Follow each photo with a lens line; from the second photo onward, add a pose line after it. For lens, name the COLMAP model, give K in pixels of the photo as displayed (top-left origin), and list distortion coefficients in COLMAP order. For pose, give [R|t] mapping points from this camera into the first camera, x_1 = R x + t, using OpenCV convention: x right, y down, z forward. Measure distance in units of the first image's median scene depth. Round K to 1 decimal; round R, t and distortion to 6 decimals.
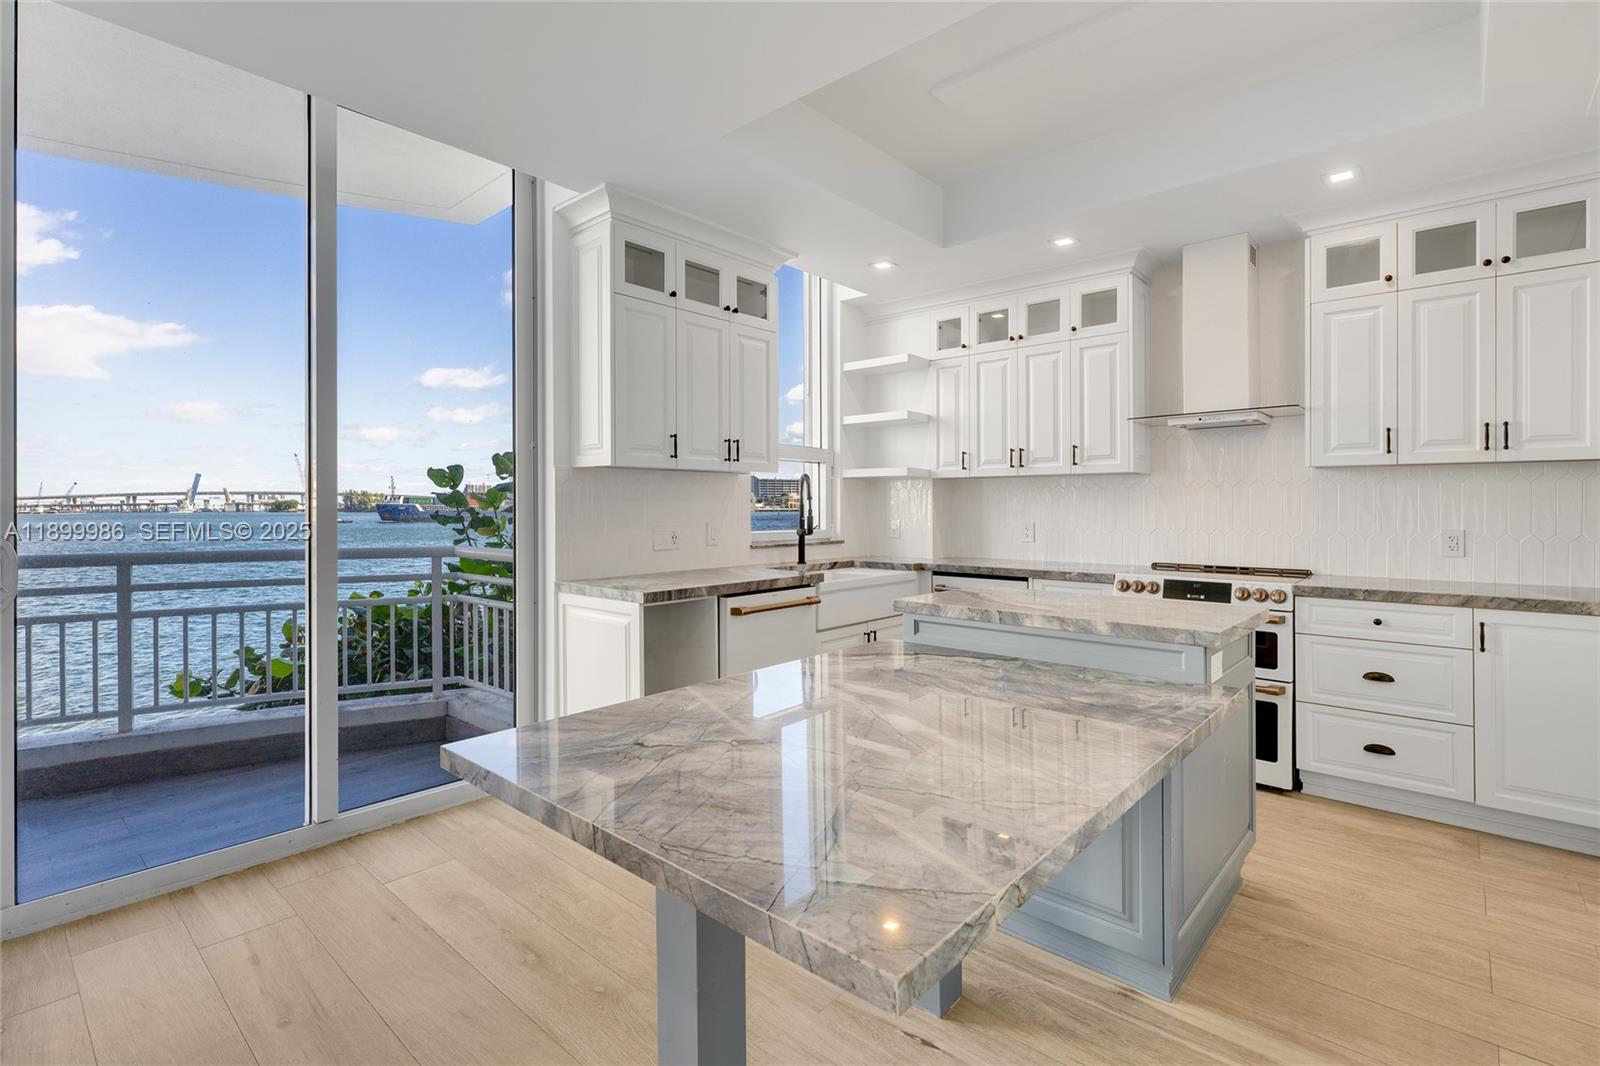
lens RADIAL K [[739.8, 0, 806.9], [0, 739.8, 506.3], [0, 0, 1]] dist [0.000999, 0.000115]
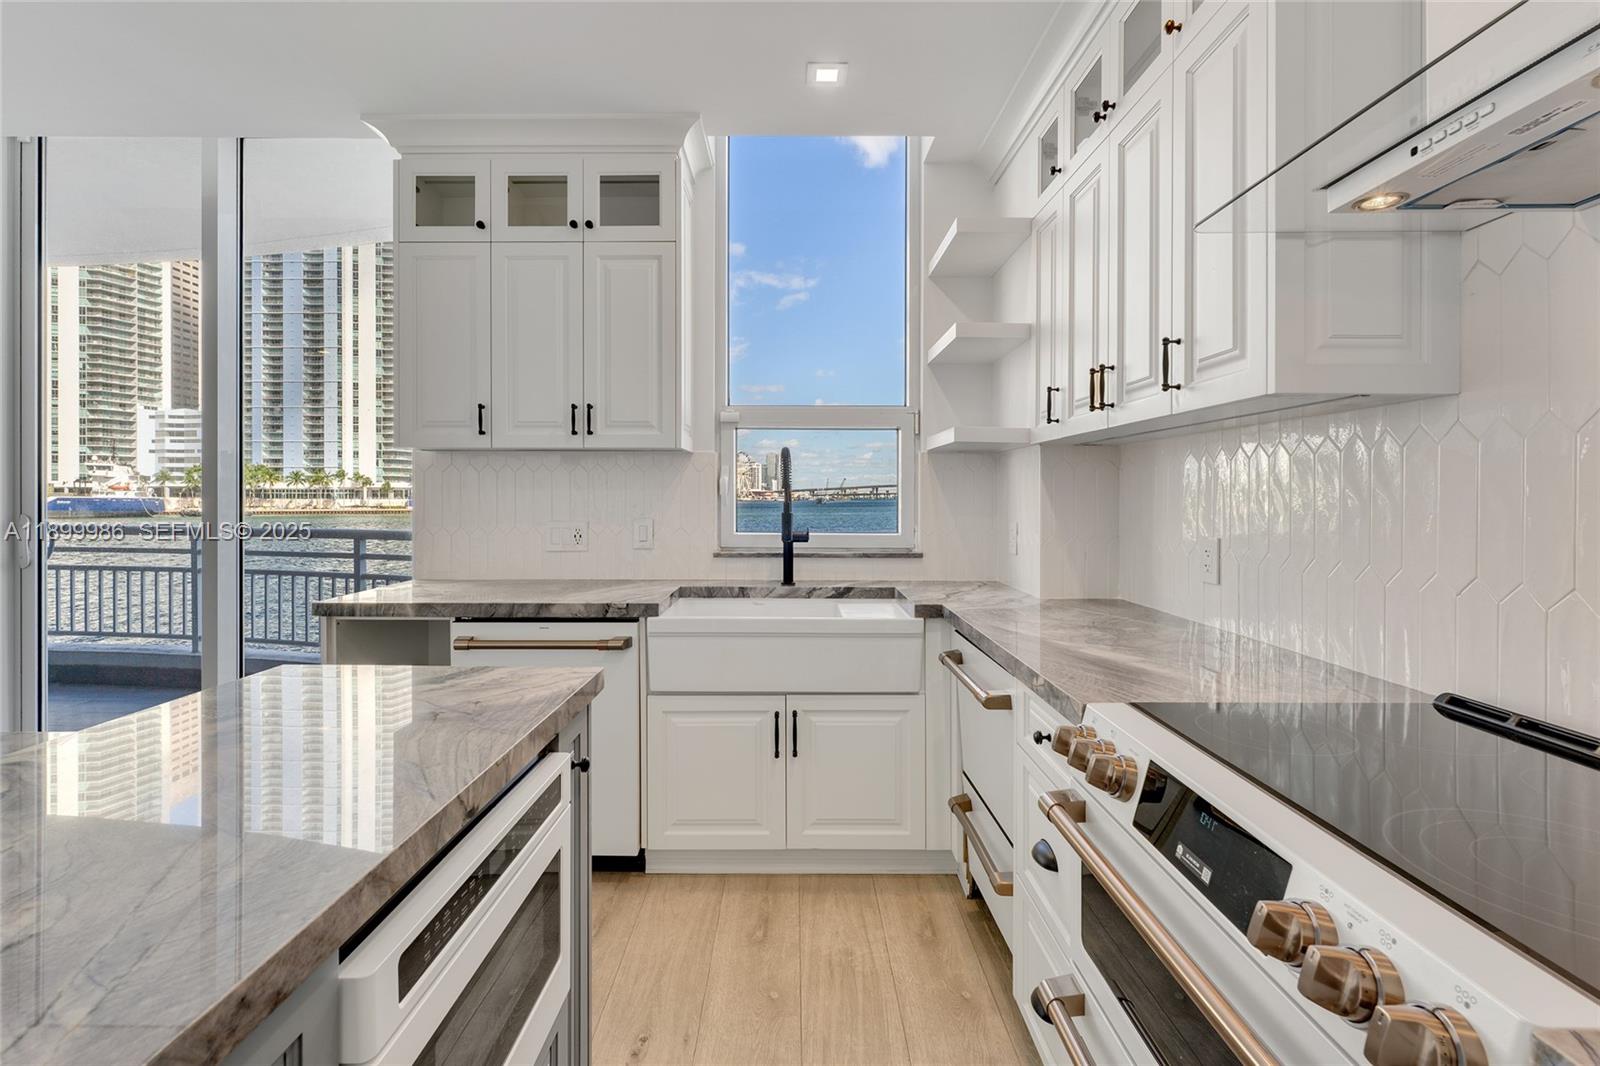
lens RADIAL K [[739.8, 0, 792.2], [0, 739.8, 499.3], [0, 0, 1]] dist [0.000999, 0.000115]
pose [[0.653987, 0.006115, -0.756481, 0.568555], [-0.002656, 0.999980, 0.005788, -0.002255], [0.756501, -0.001776, 0.653990, 0.665911]]
